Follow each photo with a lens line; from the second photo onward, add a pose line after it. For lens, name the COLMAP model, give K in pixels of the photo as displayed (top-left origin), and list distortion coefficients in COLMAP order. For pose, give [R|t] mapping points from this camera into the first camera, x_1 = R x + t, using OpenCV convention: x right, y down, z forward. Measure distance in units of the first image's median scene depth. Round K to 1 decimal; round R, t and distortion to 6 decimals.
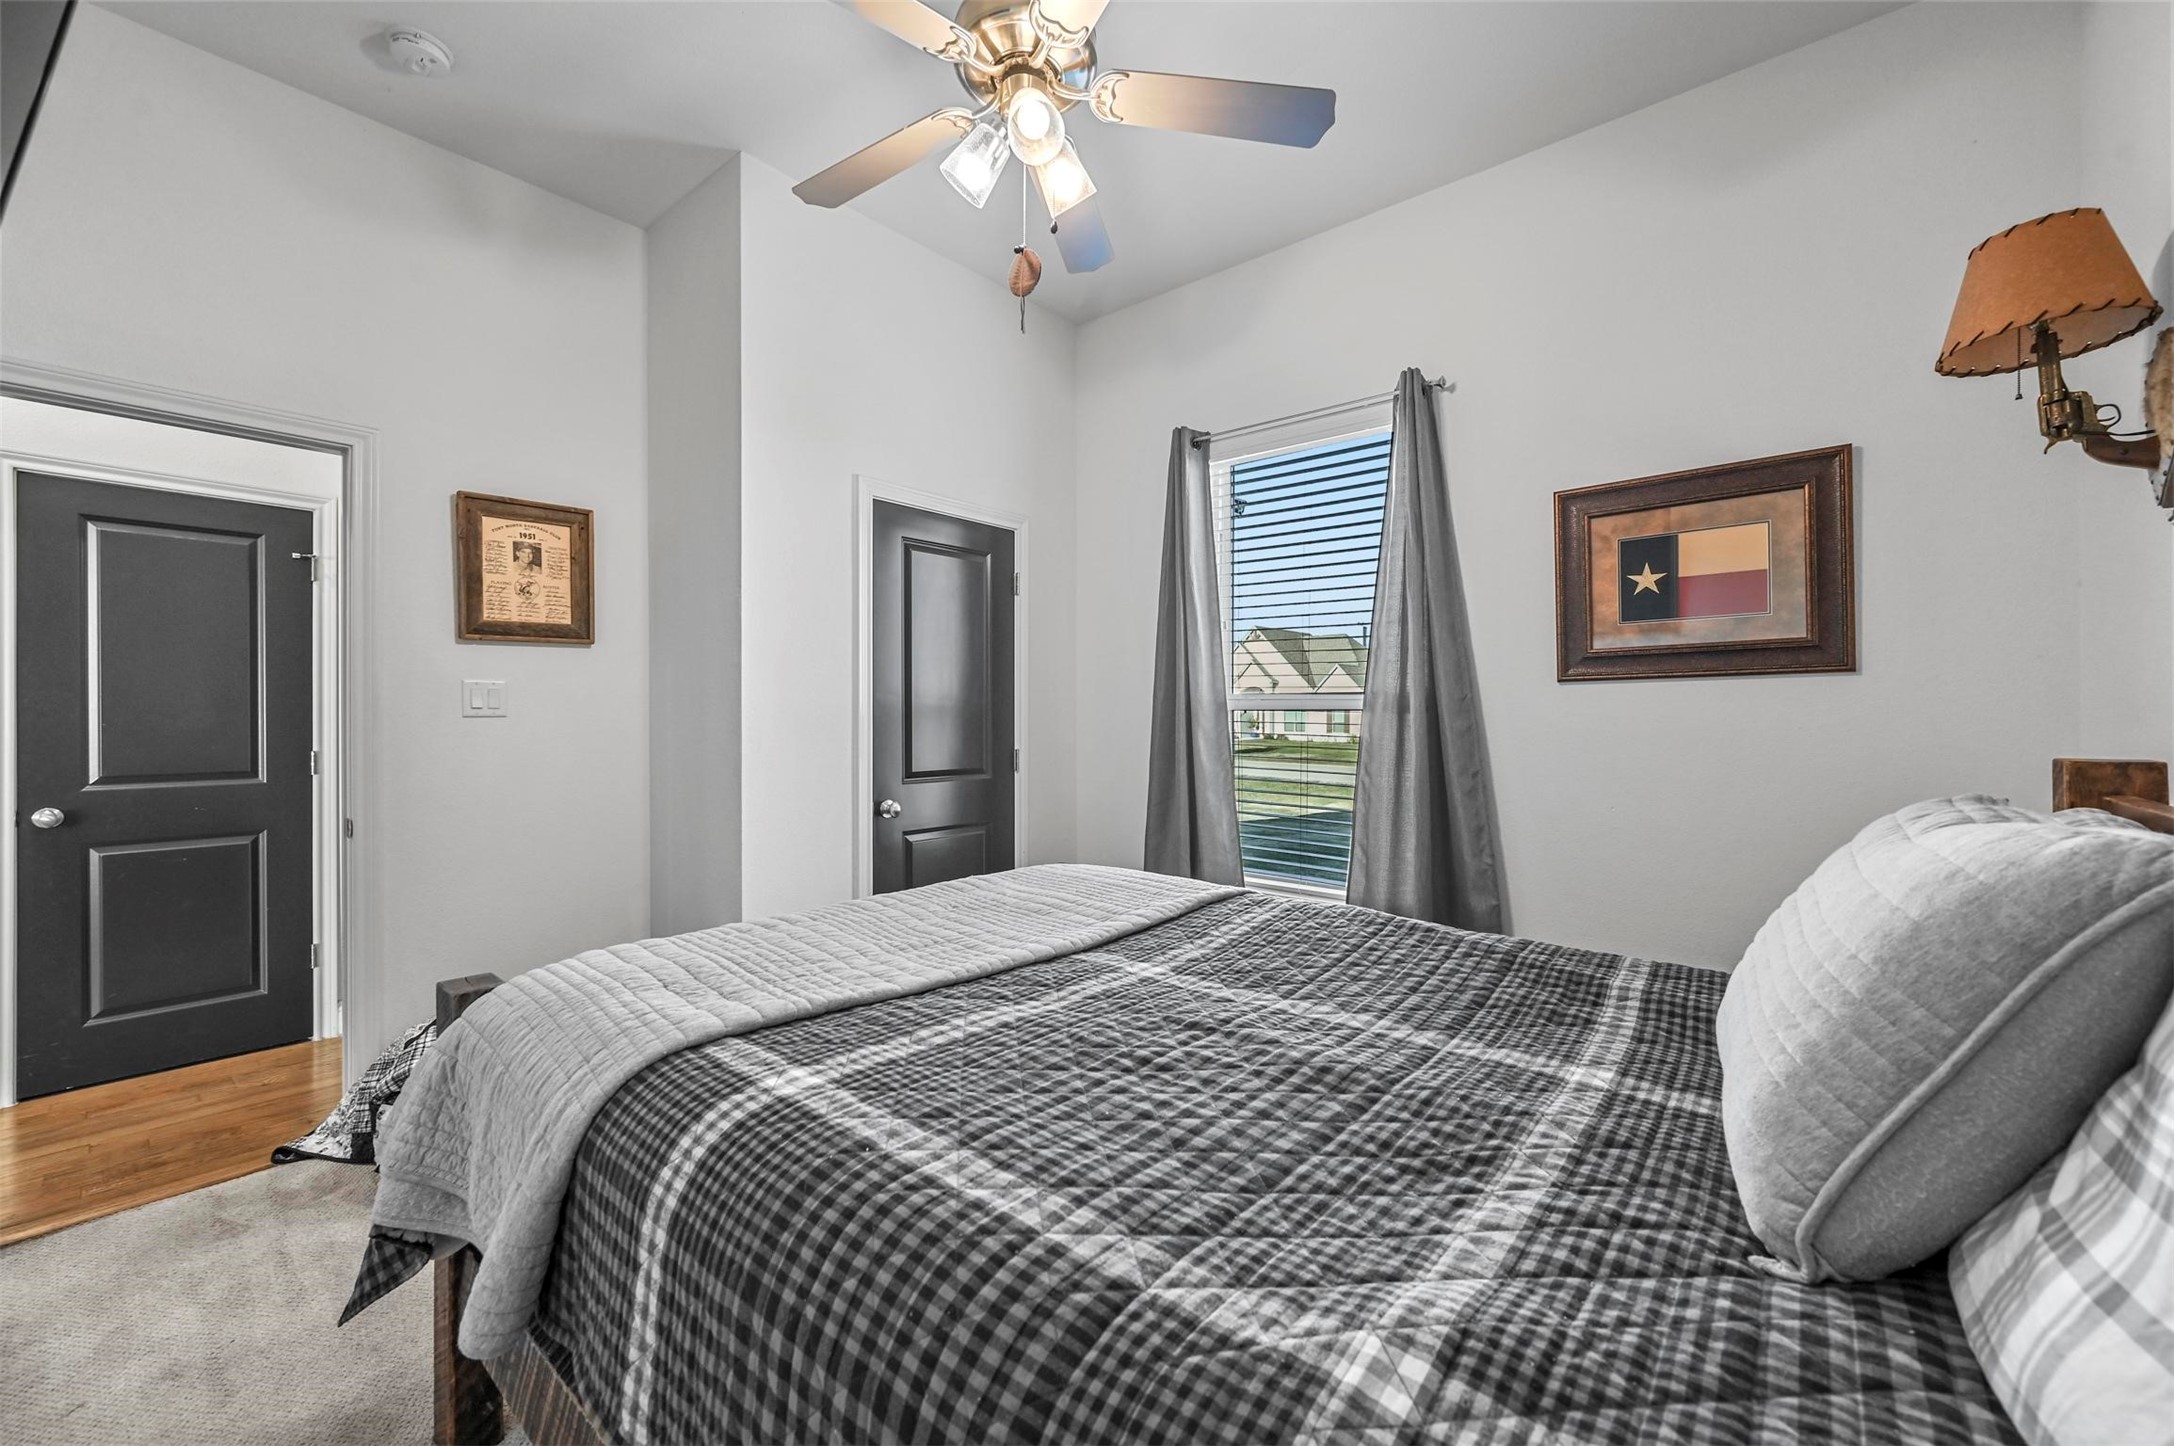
lens RADIAL K [[847.7, 0, 1100.3], [0, 847.7, 719.9], [0, 0, 1]] dist [-0.006318, 0.000620]
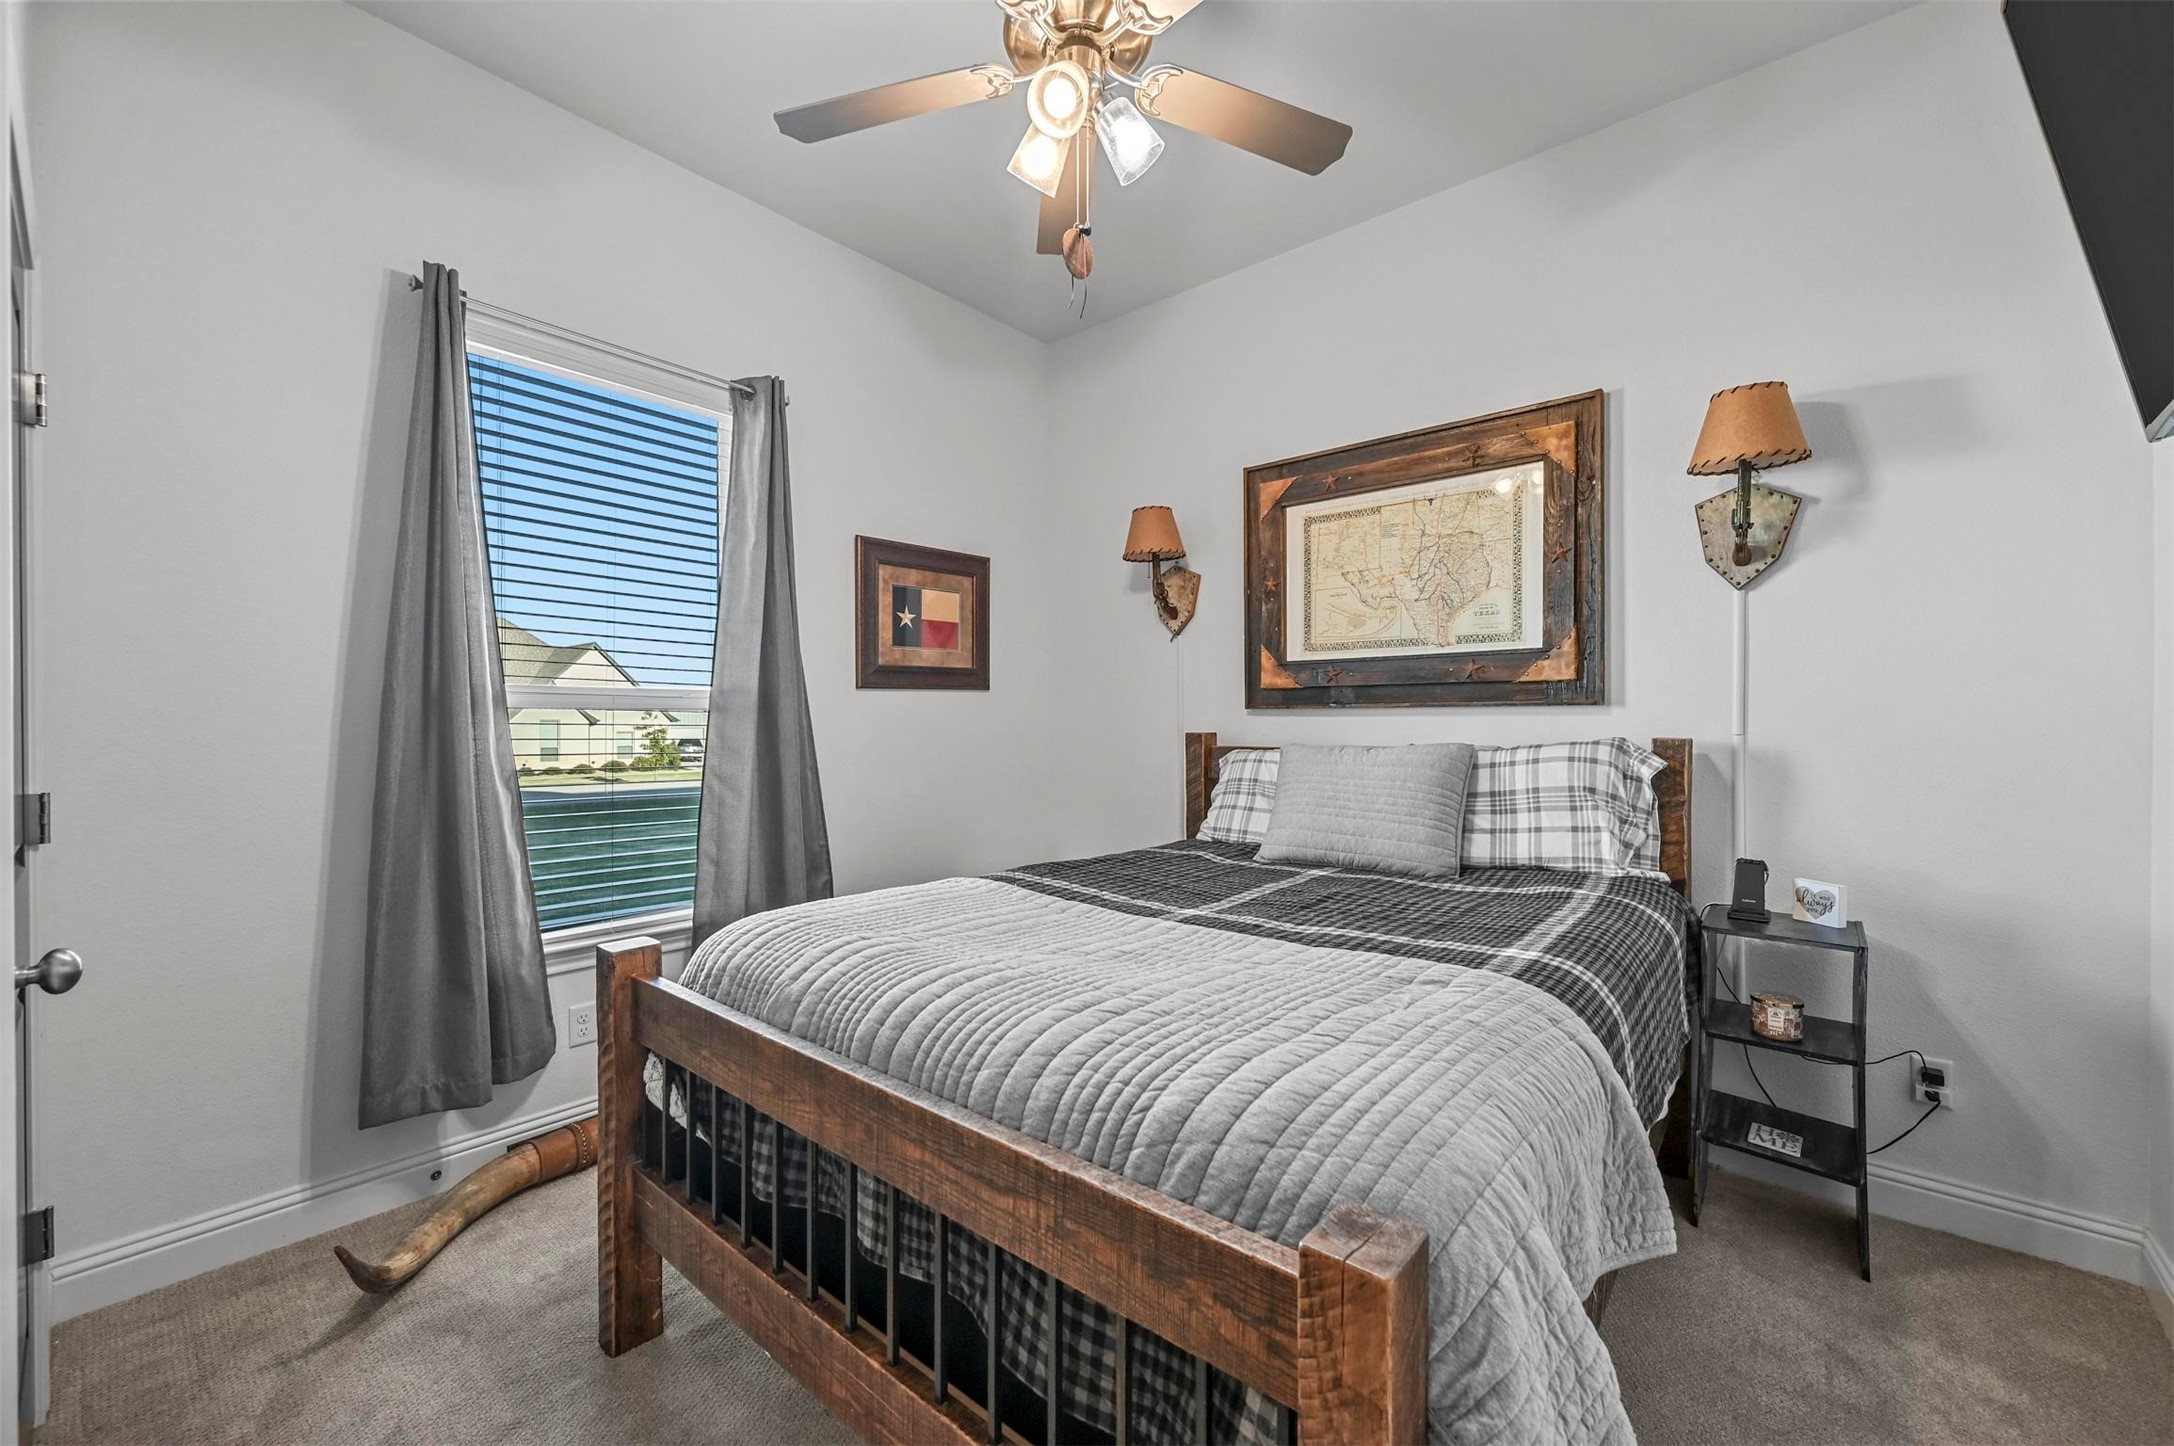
lens RADIAL K [[847.7, 0, 1100.4], [0, 847.7, 716.3], [0, 0, 1]] dist [-0.006318, 0.000620]
pose [[-0.006297, -0.002889, 0.999976, -0.749228], [0.001884, 0.999994, 0.002901, -0.006726], [-0.999978, 0.001902, -0.006292, 0.690805]]
